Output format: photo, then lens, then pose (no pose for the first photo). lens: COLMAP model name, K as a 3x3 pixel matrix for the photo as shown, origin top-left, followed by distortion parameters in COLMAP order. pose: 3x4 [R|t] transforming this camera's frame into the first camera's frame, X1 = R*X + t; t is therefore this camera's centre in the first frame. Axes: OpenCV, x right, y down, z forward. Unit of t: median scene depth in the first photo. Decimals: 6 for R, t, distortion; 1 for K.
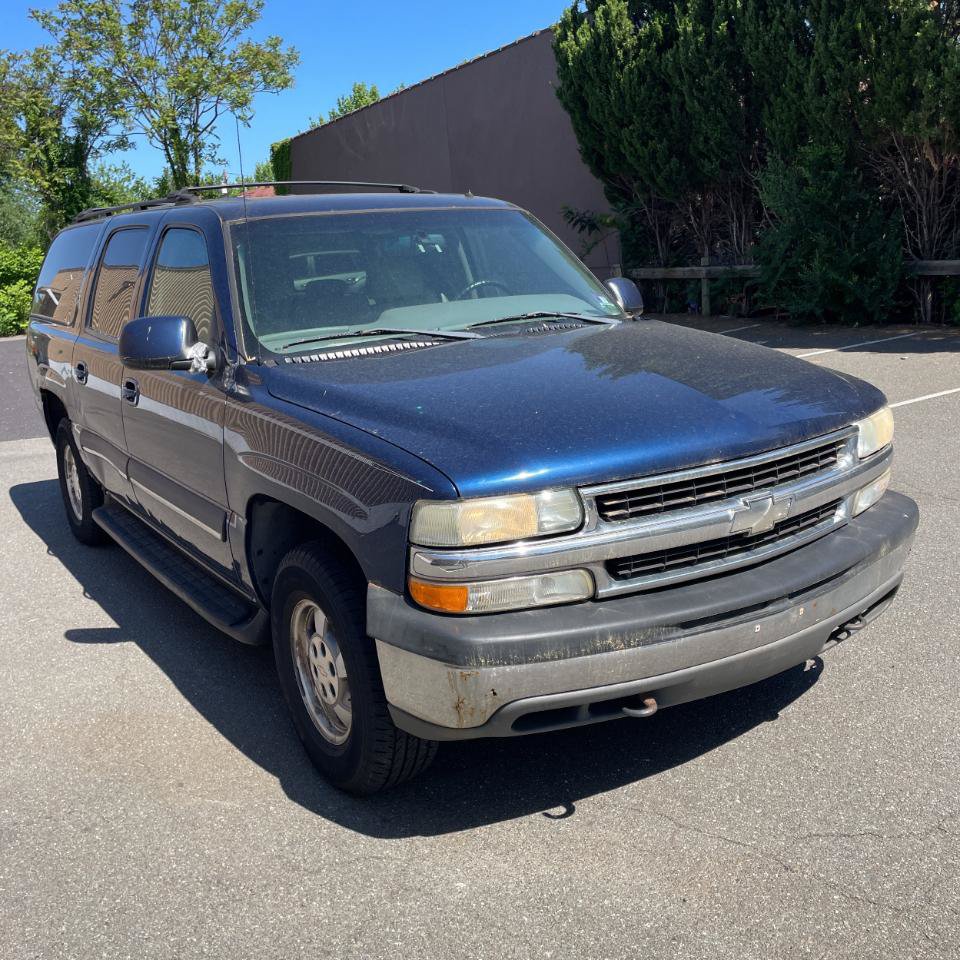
lens RADIAL K [[975.5, 0, 477.8], [0, 975.5, 473.4], [0, 0, 1]] dist [0.027911, 0.000000]
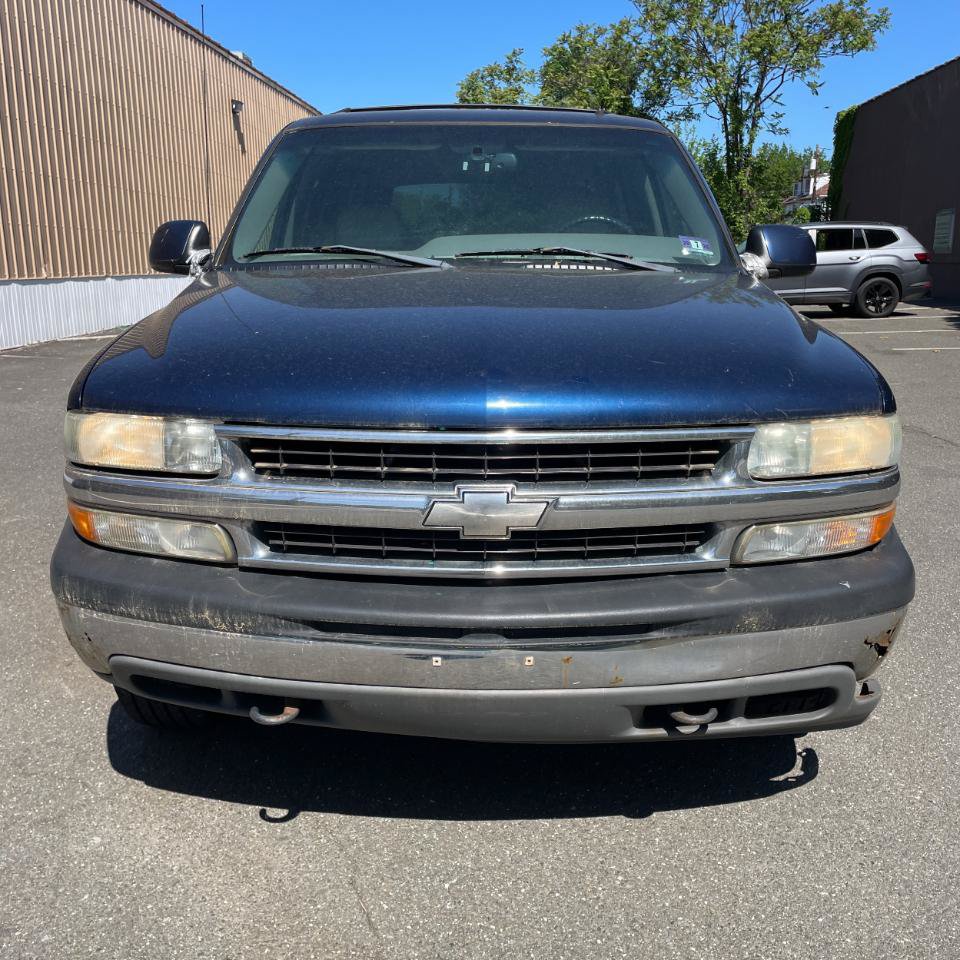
lens RADIAL K [[975.5, 0, 478.0], [0, 975.5, 499.3], [0, 0, 1]] dist [0.027911, 0.000000]
pose [[0.838643, 0.199842, -0.506696, 0.125774], [-0.177497, 0.979752, 0.092638, -0.006377], [0.514949, 0.012247, 0.857133, 0.075179]]
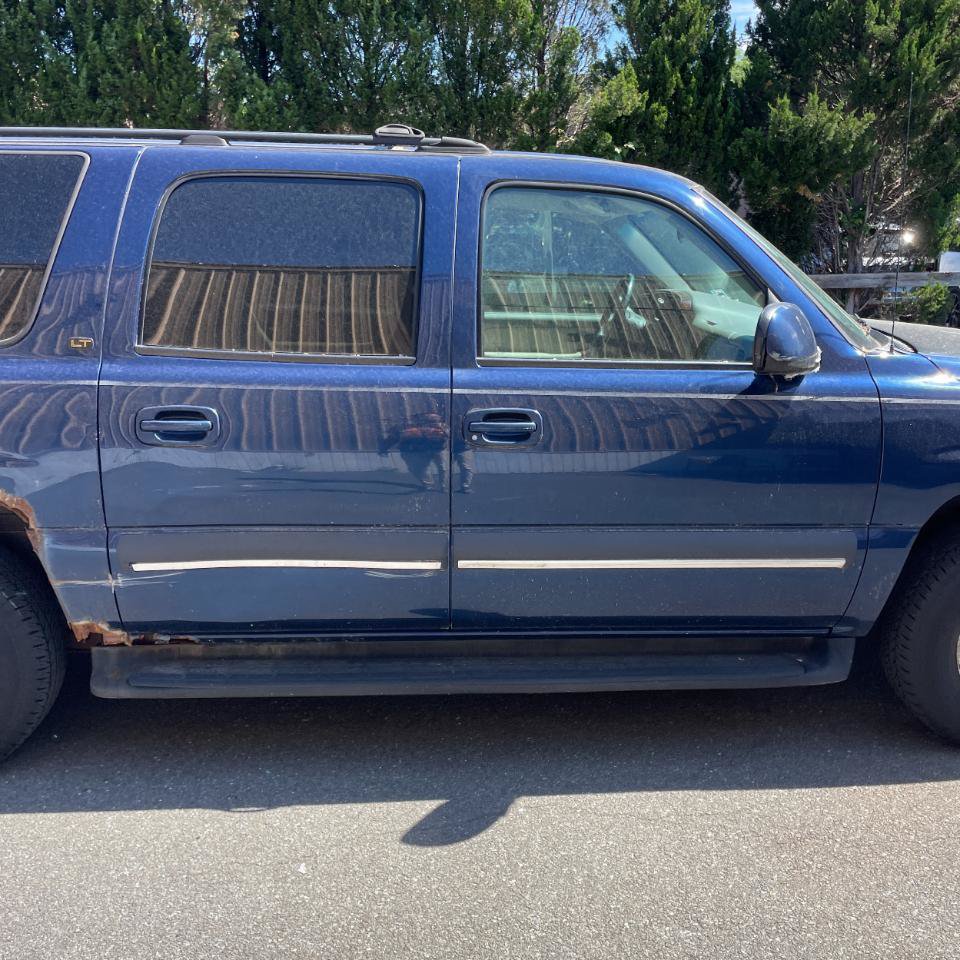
lens RADIAL K [[975.5, 0, 497.5], [0, 975.5, 481.3], [0, 0, 1]] dist [0.027911, 0.000000]
pose [[0.511963, -0.151807, 0.845487, -0.283363], [0.166341, 0.983150, 0.075801, -0.030530], [-0.842748, 0.101832, 0.528589, 0.200413]]
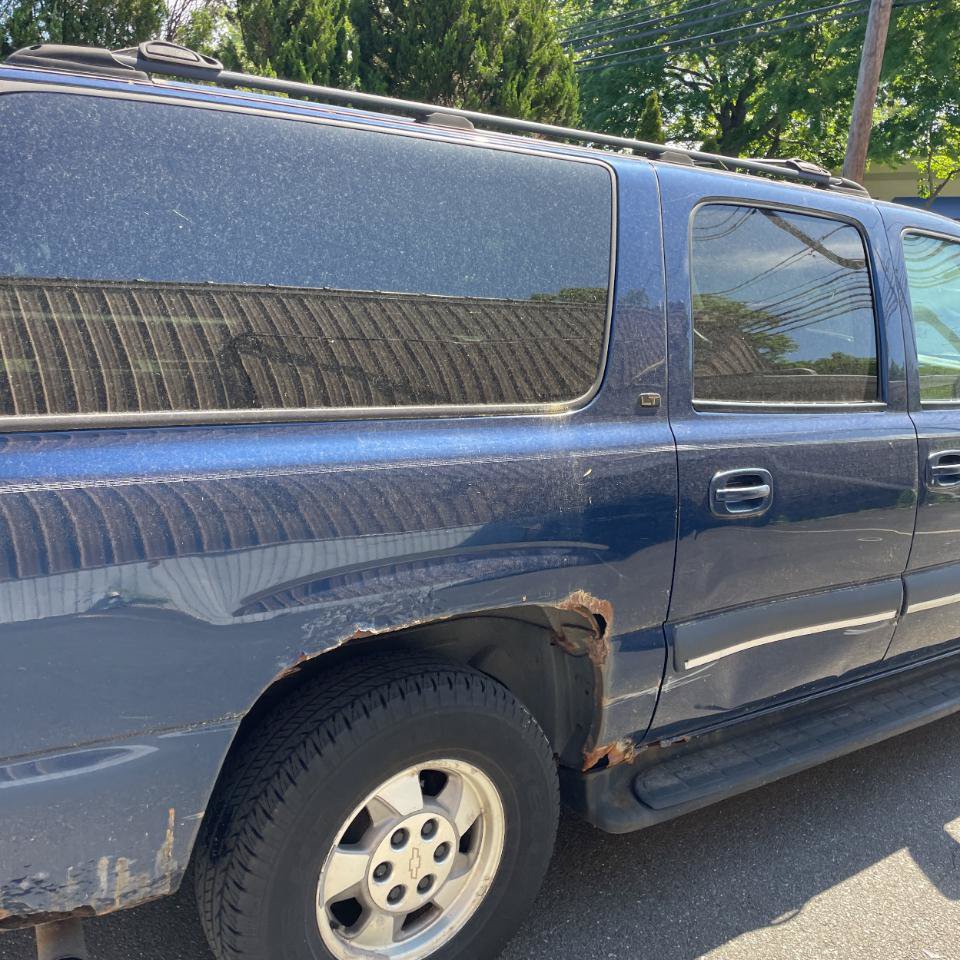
lens RADIAL K [[975.5, 0, 480.7], [0, 975.5, 468.2], [0, 0, 1]] dist [0.027911, 0.000000]
pose [[-0.033134, -0.156849, 0.987067, -0.313248], [0.166698, 0.972908, 0.160195, -0.076845], [-0.985451, 0.169850, -0.006090, 0.406427]]
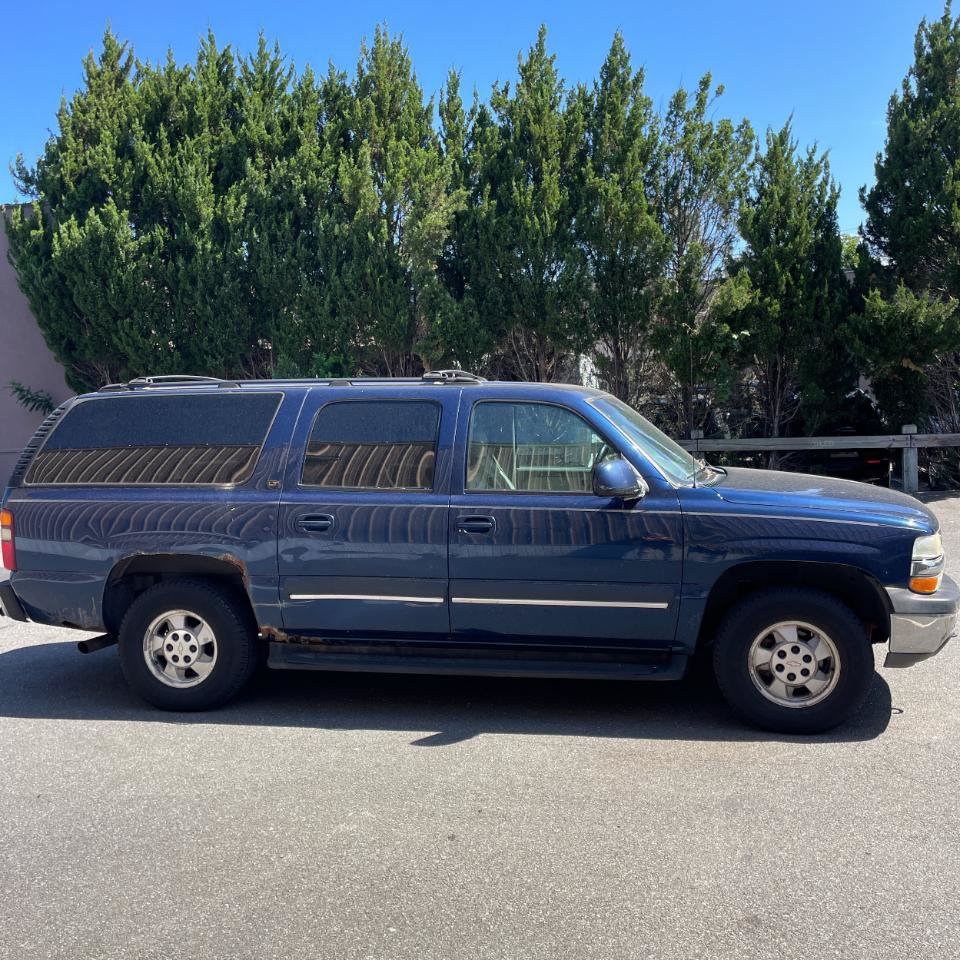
lens RADIAL K [[975.5, 0, 503.9], [0, 975.5, 469.2], [0, 0, 1]] dist [0.027911, 0.000000]
pose [[0.691445, -0.007967, 0.722385, -0.379861], [0.148998, 0.980013, -0.131808, 0.004688], [-0.706897, 0.198772, 0.678813, 0.031049]]
